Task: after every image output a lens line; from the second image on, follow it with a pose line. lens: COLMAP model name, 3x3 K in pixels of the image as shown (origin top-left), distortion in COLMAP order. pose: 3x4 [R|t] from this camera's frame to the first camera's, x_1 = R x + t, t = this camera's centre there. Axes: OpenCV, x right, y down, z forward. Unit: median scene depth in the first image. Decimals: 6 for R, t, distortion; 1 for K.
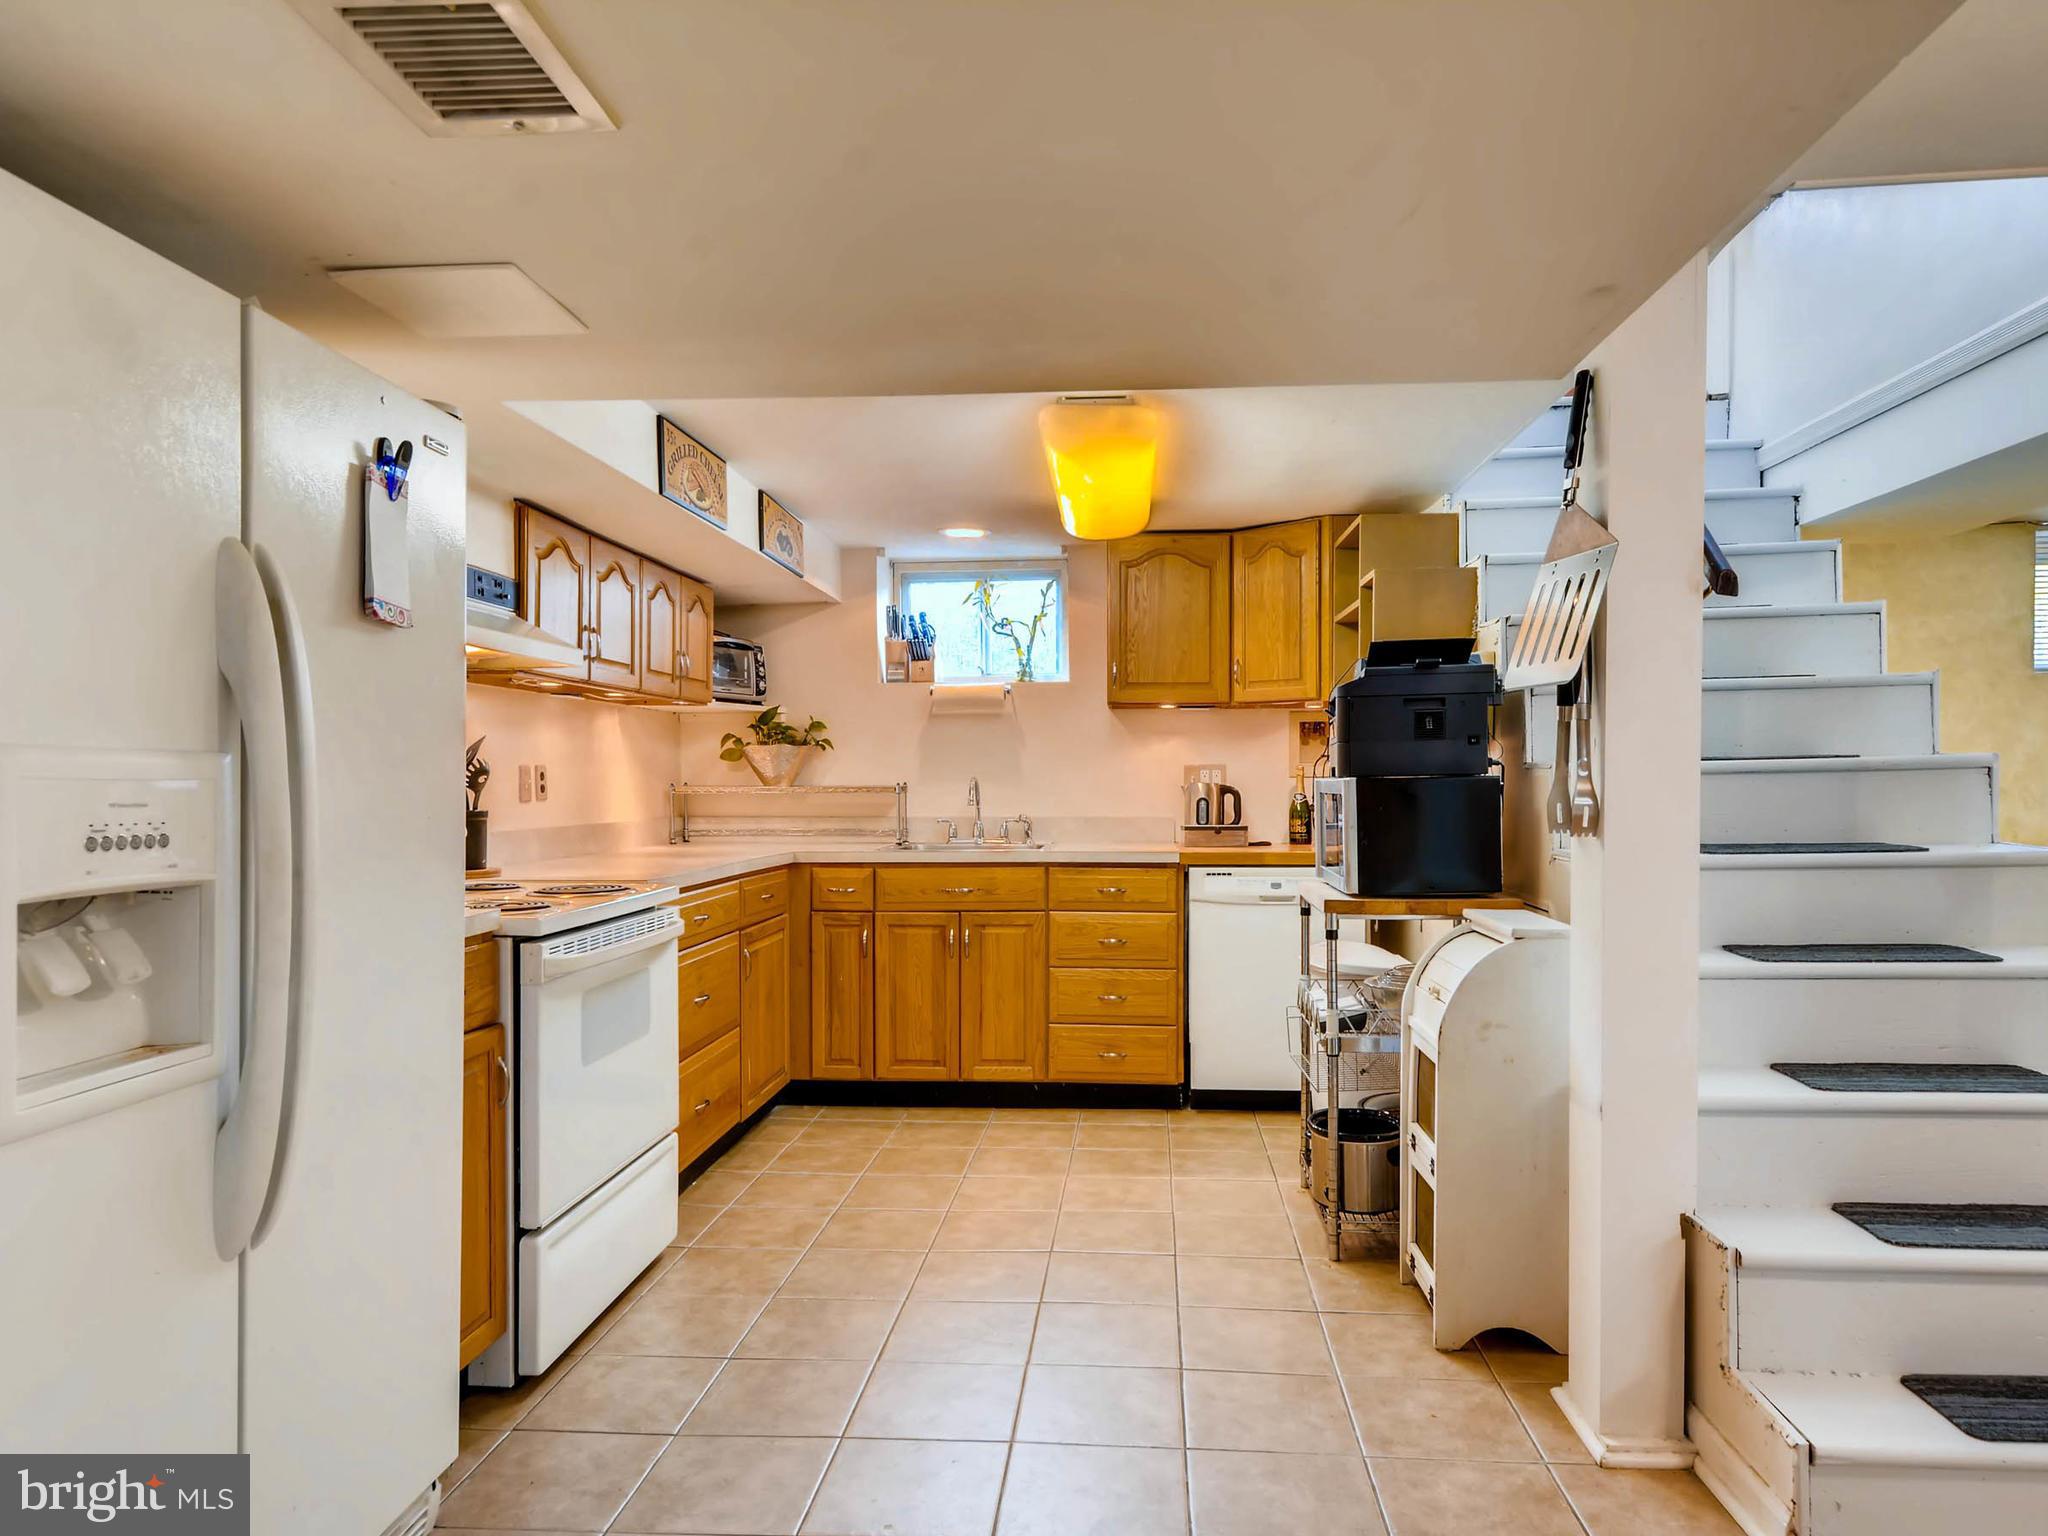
lens RADIAL K [[1308.9, 0, 1026.8], [0, 1308.9, 773.4], [0, 0, 1]] dist [0.002898, 0.006395]
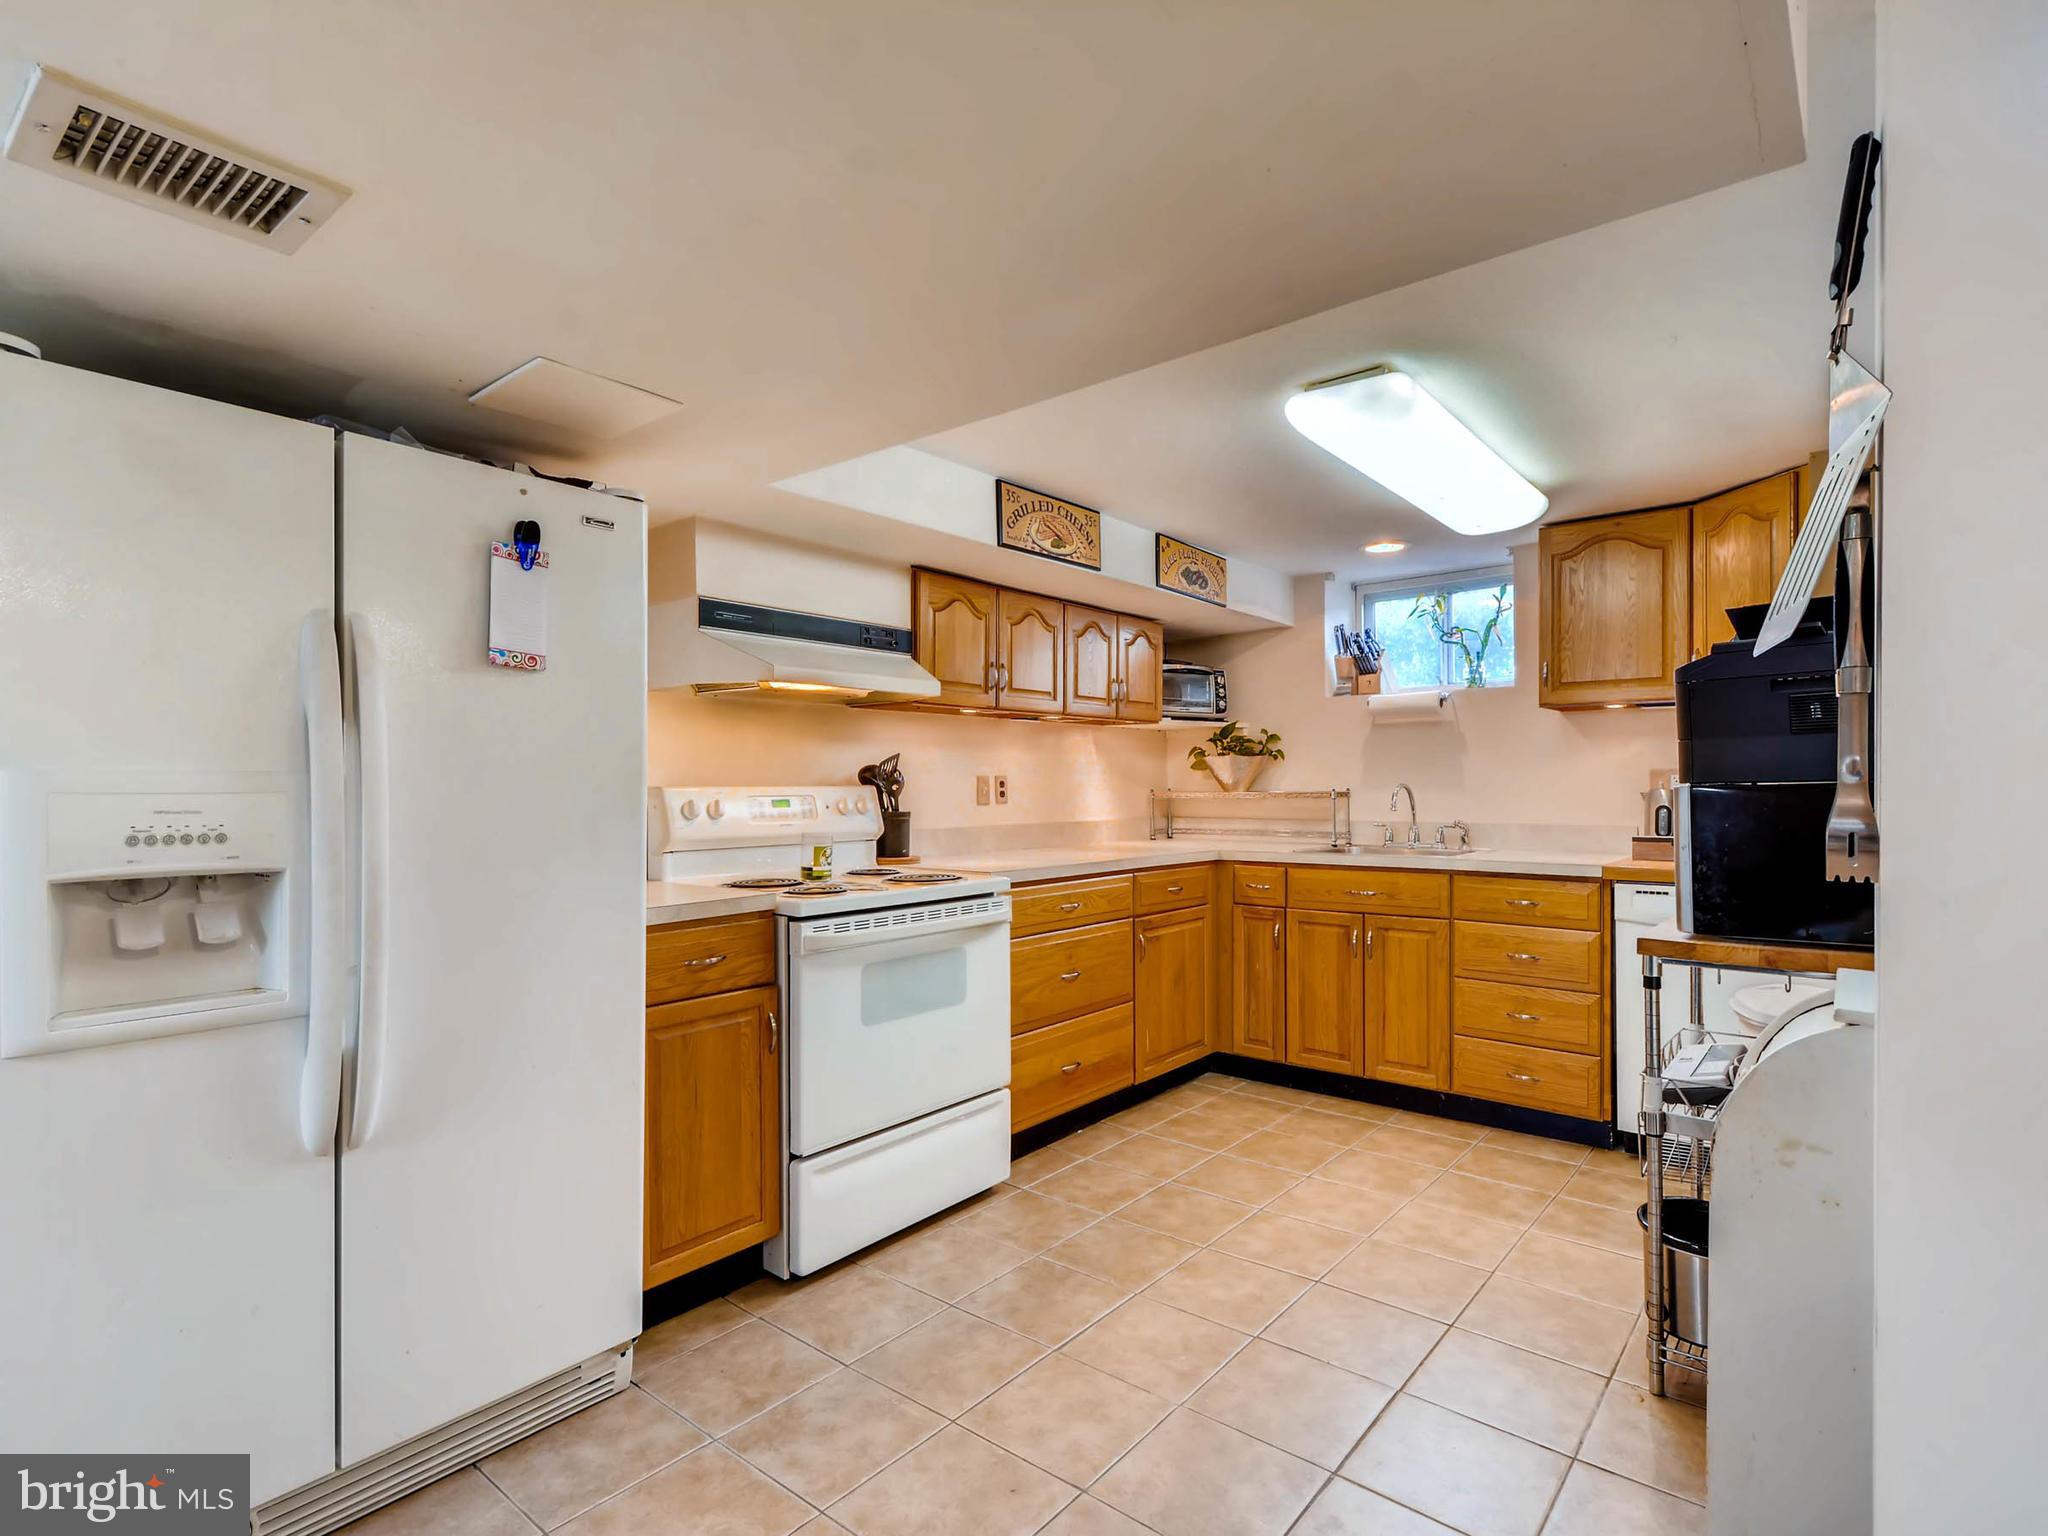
lens RADIAL K [[1015.7, 0, 1025.6], [0, 1015.7, 779.5], [0, 0, 1]] dist [0.009823, -0.000712]
pose [[0.820252, -0.005074, -0.571980, 0.224369], [0.005393, 0.999985, -0.001137, -0.001237], [0.571977, -0.002152, 0.820267, 0.222644]]
